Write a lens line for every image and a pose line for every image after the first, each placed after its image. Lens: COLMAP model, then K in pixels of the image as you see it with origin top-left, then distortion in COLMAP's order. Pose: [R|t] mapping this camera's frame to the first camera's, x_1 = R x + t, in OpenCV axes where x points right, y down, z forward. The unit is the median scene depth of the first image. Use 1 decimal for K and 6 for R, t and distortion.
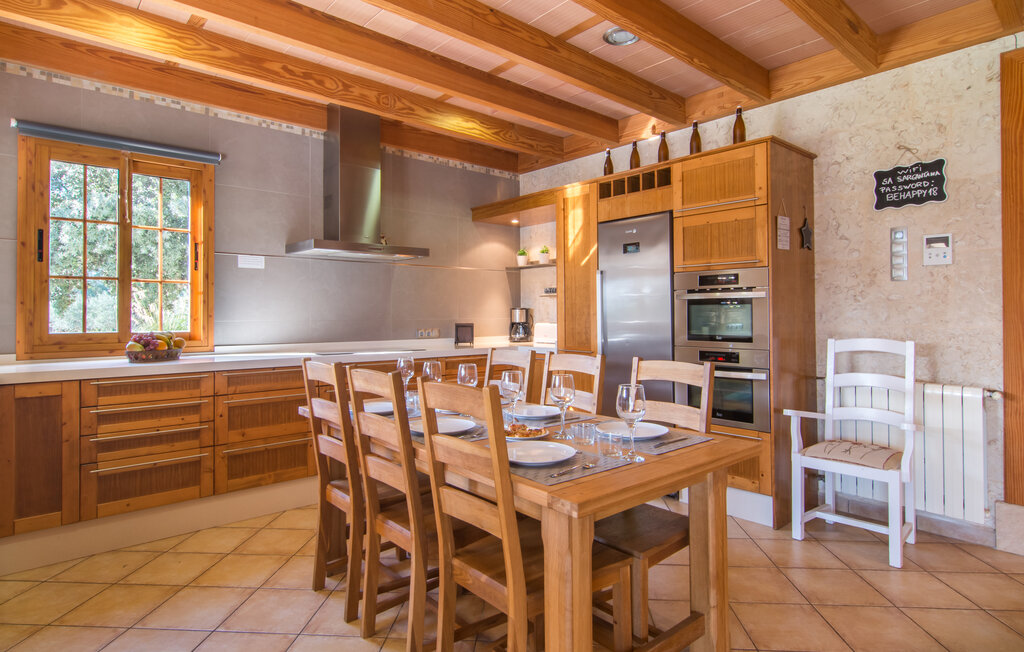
lens RADIAL K [[552.4, 0, 506.6], [0, 552.4, 297.2], [0, 0, 1]] dist [0.007246, 0.001603]
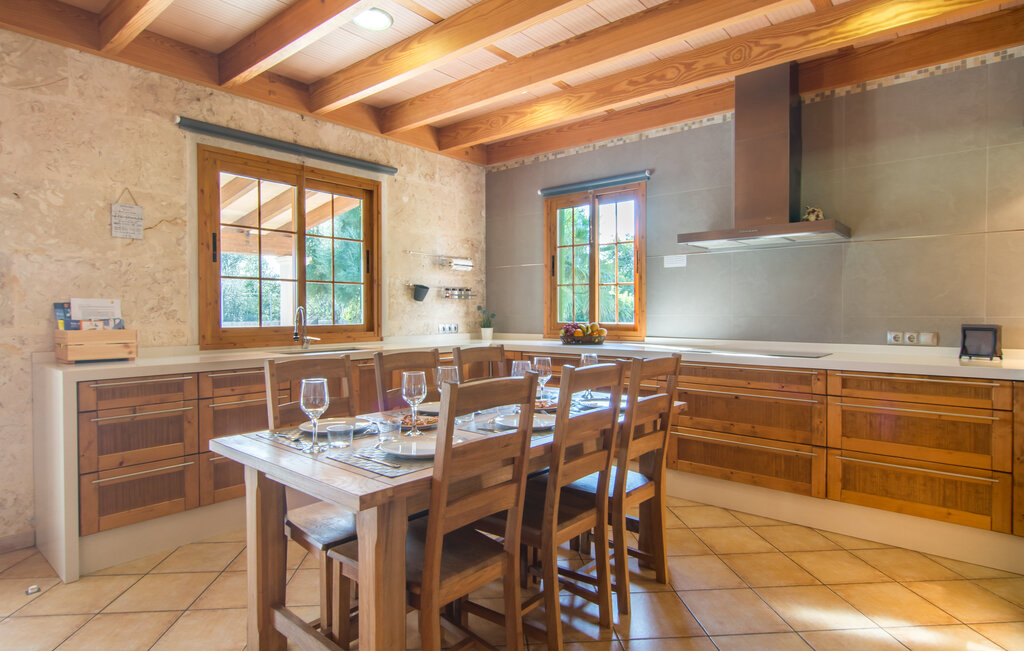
lens RADIAL K [[552.4, 0, 506.6], [0, 552.4, 297.2], [0, 0, 1]] dist [0.007246, 0.001603]
pose [[0.168390, -0.023399, -0.985443, 0.538756], [0.032780, 0.999298, -0.018127, 0.015216], [0.985175, -0.029250, 0.169039, 0.495885]]
